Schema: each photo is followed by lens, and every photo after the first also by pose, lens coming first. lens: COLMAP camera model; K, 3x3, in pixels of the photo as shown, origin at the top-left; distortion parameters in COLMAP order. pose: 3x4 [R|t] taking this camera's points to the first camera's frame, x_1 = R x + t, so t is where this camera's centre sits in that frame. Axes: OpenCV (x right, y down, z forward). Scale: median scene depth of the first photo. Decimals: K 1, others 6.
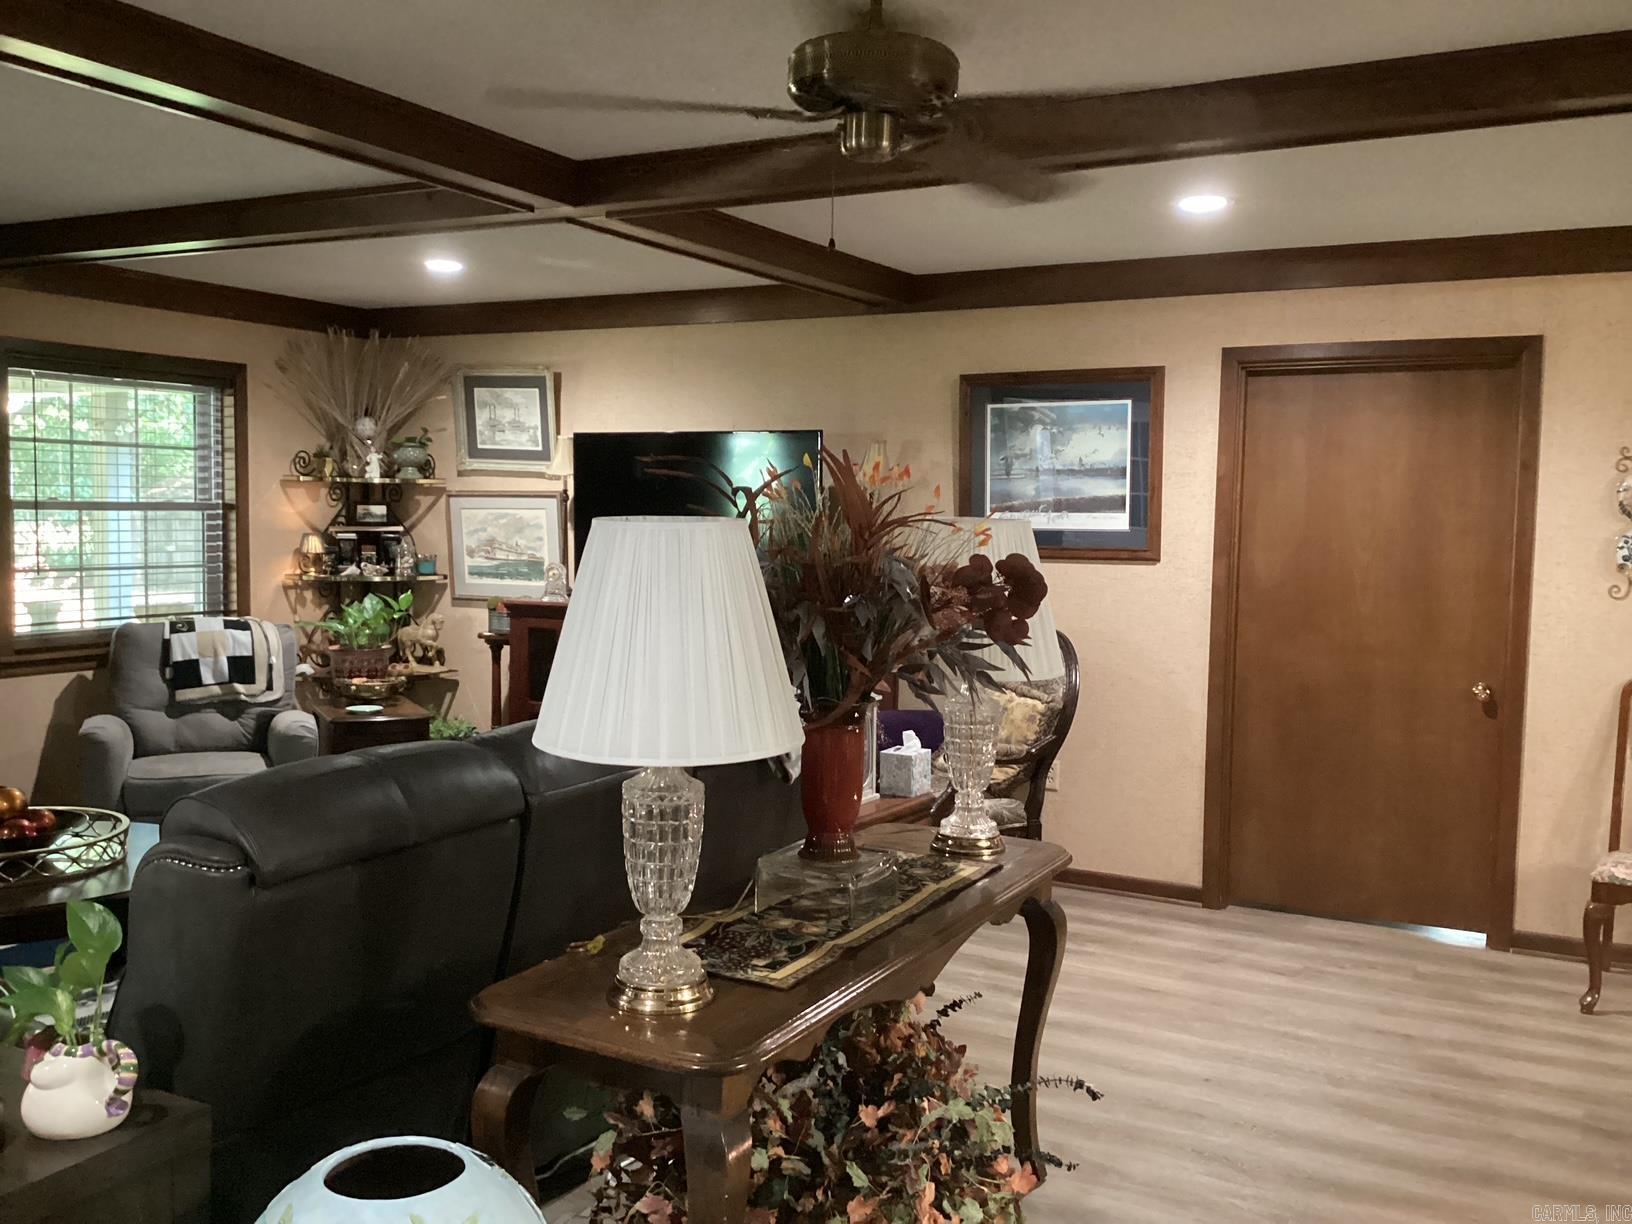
lens RADIAL K [[1490.4, 0, 818.8], [0, 1490.4, 621.1], [0, 0, 1]] dist [0.003185, 0.000000]
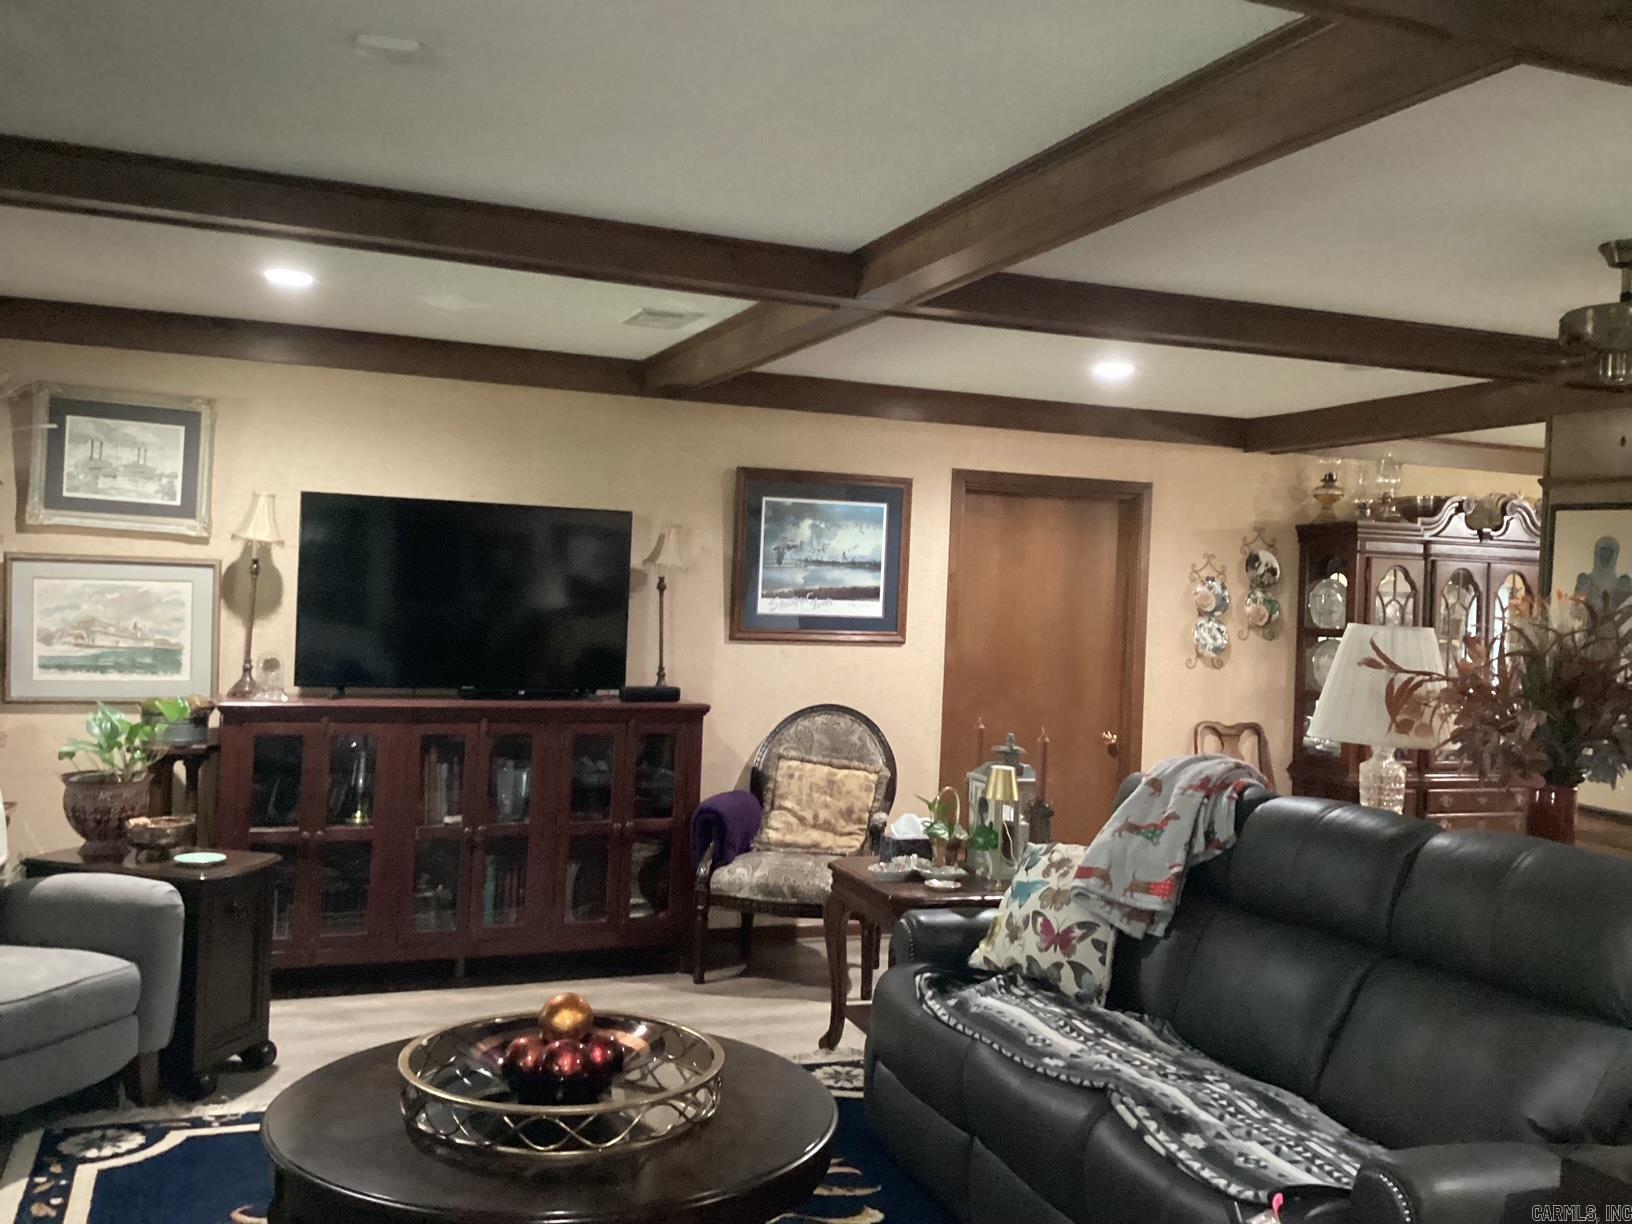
lens RADIAL K [[1490.4, 0, 785.8], [0, 1490.4, 596.4], [0, 0, 1]] dist [0.003185, 0.000000]
pose [[0.632570, 0.015043, 0.774357, -0.656456], [0.034111, 0.998300, -0.047259, -0.022450], [-0.773752, 0.056308, 0.630981, 0.301354]]
